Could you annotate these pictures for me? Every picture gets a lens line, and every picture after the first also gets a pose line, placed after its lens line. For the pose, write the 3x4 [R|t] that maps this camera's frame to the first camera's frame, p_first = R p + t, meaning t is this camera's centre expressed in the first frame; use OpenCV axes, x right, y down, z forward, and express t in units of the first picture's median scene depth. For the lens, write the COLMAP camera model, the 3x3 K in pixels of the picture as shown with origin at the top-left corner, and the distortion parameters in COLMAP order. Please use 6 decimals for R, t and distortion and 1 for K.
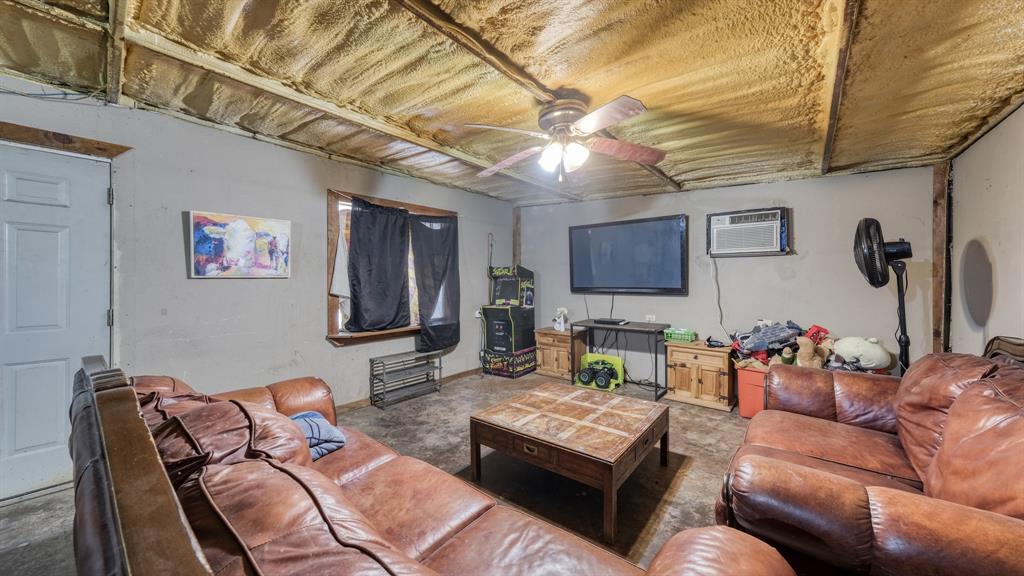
lens RADIAL K [[353.0, 0, 510.4], [0, 353.0, 284.0], [0, 0, 1]] dist [-0.003944, 0.000025]
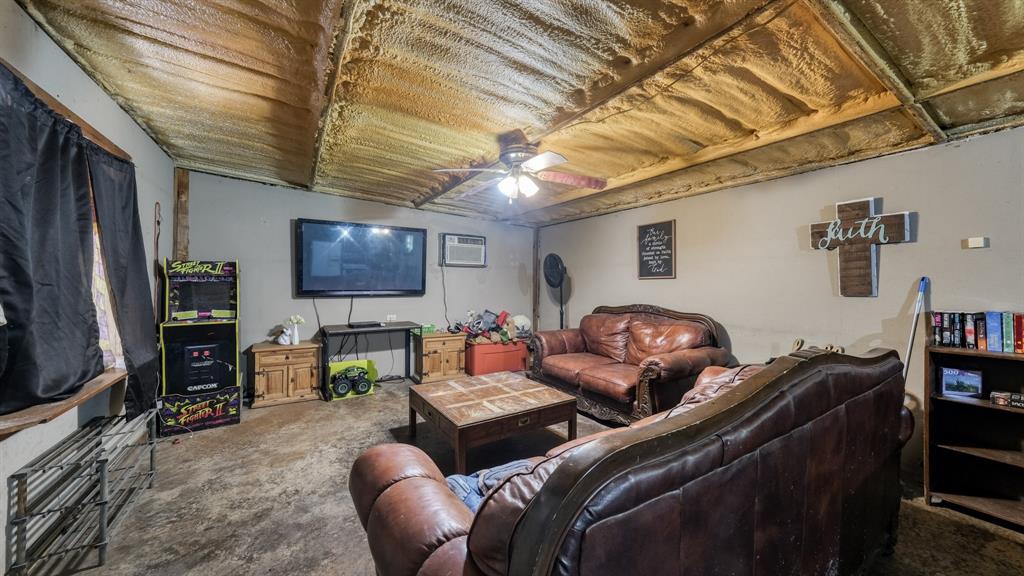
lens RADIAL K [[353.0, 0, 509.0], [0, 353.0, 285.3], [0, 0, 1]] dist [-0.003944, 0.000025]
pose [[0.331881, 0.001360, 0.943320, -0.628782], [0.001069, 0.999998, -0.001818, -0.001017], [-0.943321, 0.001612, 0.331879, 0.362075]]
